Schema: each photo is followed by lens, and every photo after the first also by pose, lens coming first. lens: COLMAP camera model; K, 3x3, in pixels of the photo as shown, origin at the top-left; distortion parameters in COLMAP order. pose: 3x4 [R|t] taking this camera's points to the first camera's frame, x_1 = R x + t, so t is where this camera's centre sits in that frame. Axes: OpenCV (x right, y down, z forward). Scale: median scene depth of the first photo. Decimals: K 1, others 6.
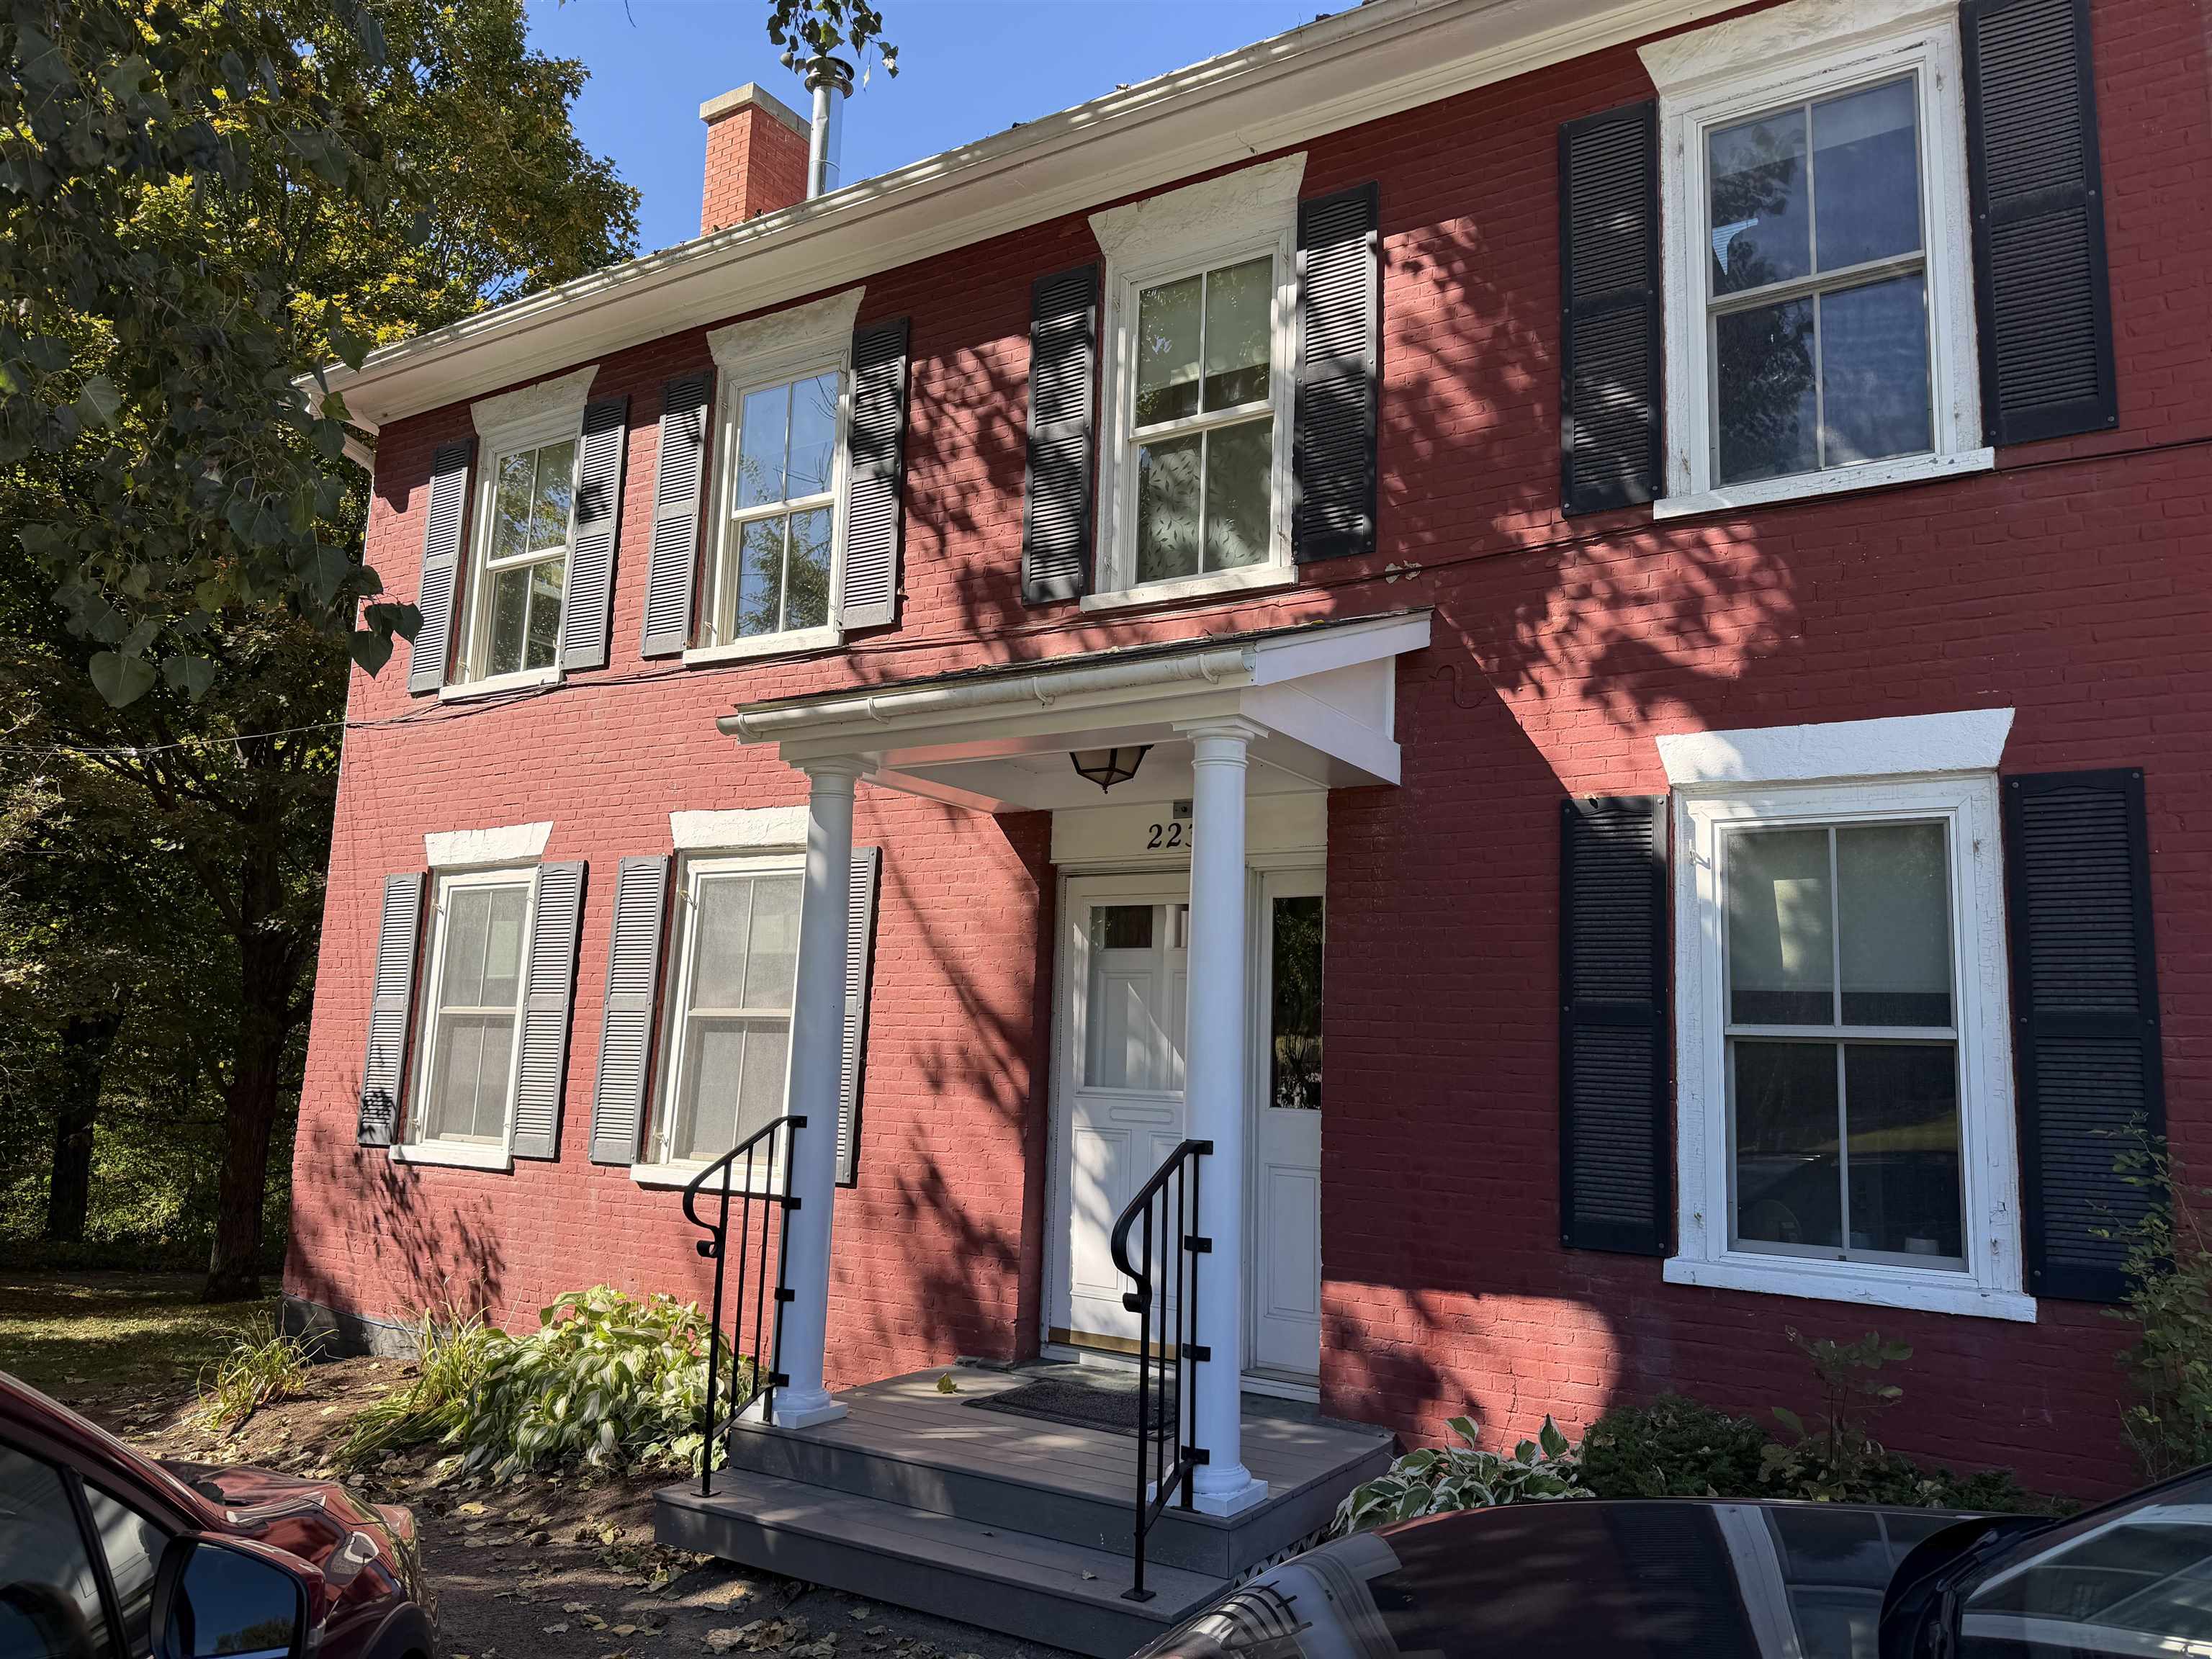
lens RADIAL K [[1581.2, 0, 1106.0], [0, 1581.2, 829.5], [0, 0, 1]] dist [0.133401, -0.254965]
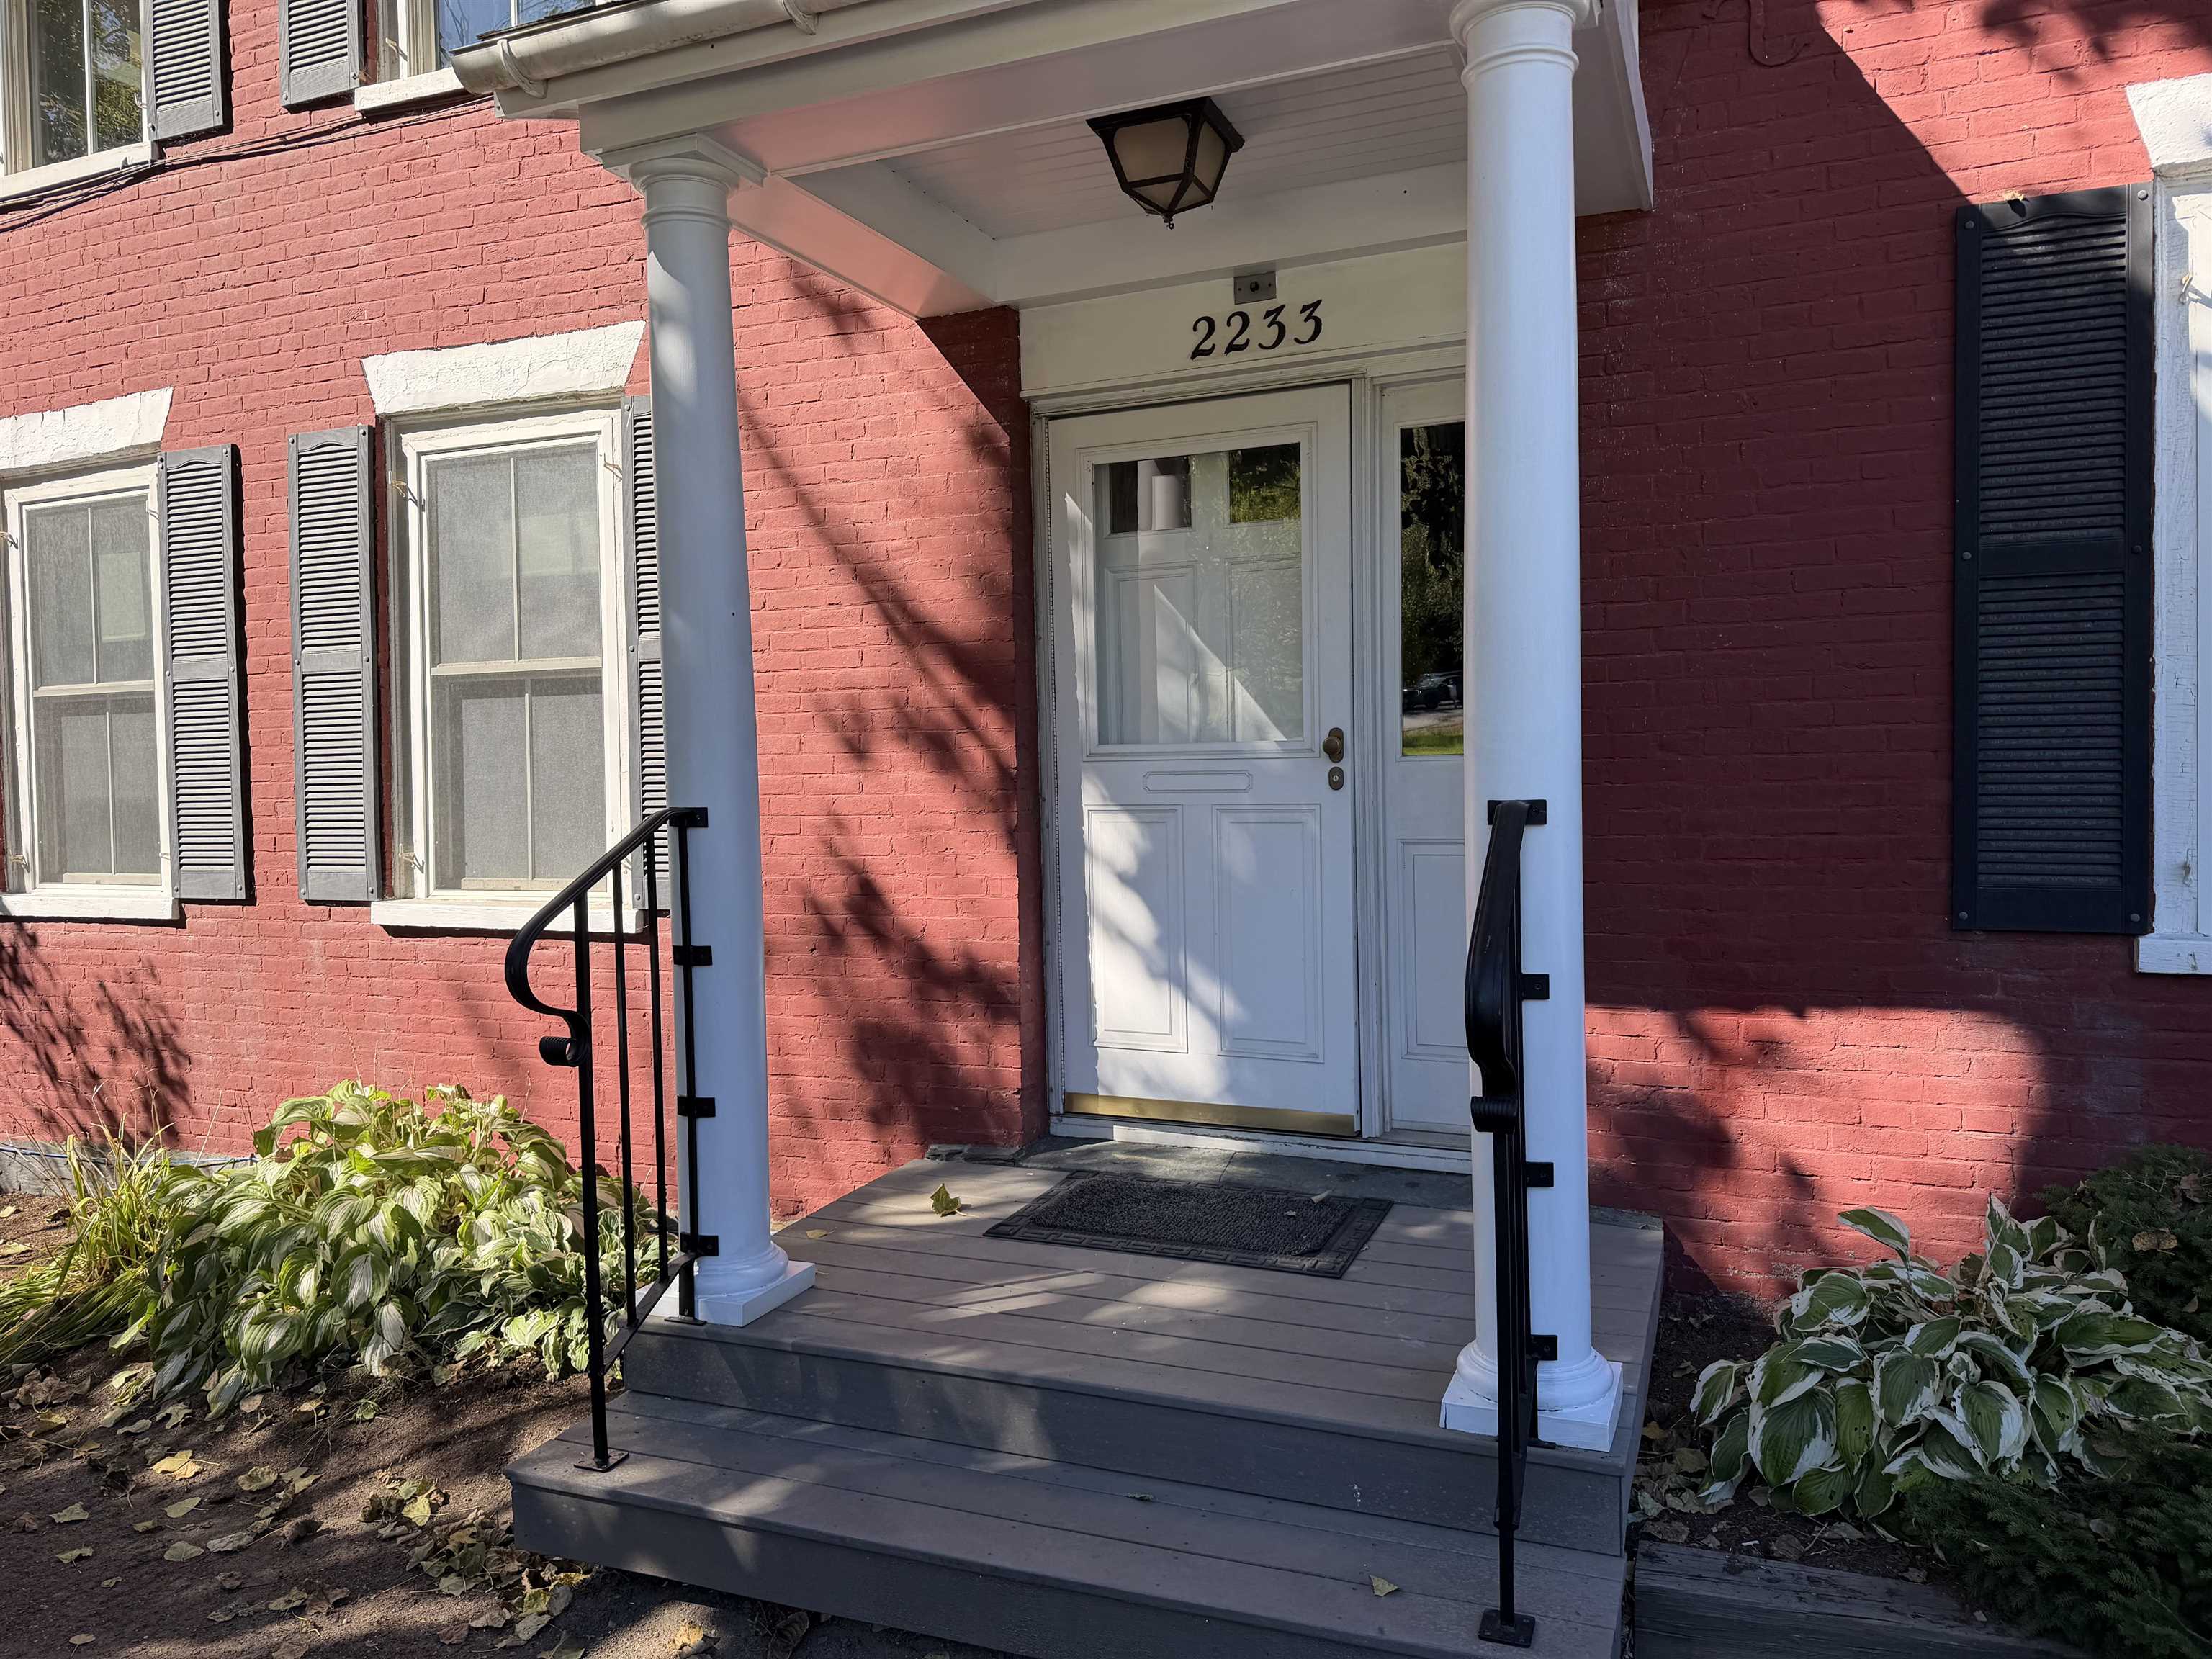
lens RADIAL K [[1705.8, 0, 1162.5], [0, 1705.8, 821.7], [0, 0, 1]] dist [0.078614, -0.115048]
pose [[0.985202, -0.063131, 0.159347, -0.102811], [0.031737, 0.980811, 0.192361, 0.060280], [-0.168433, -0.184457, 0.968301, 0.313663]]
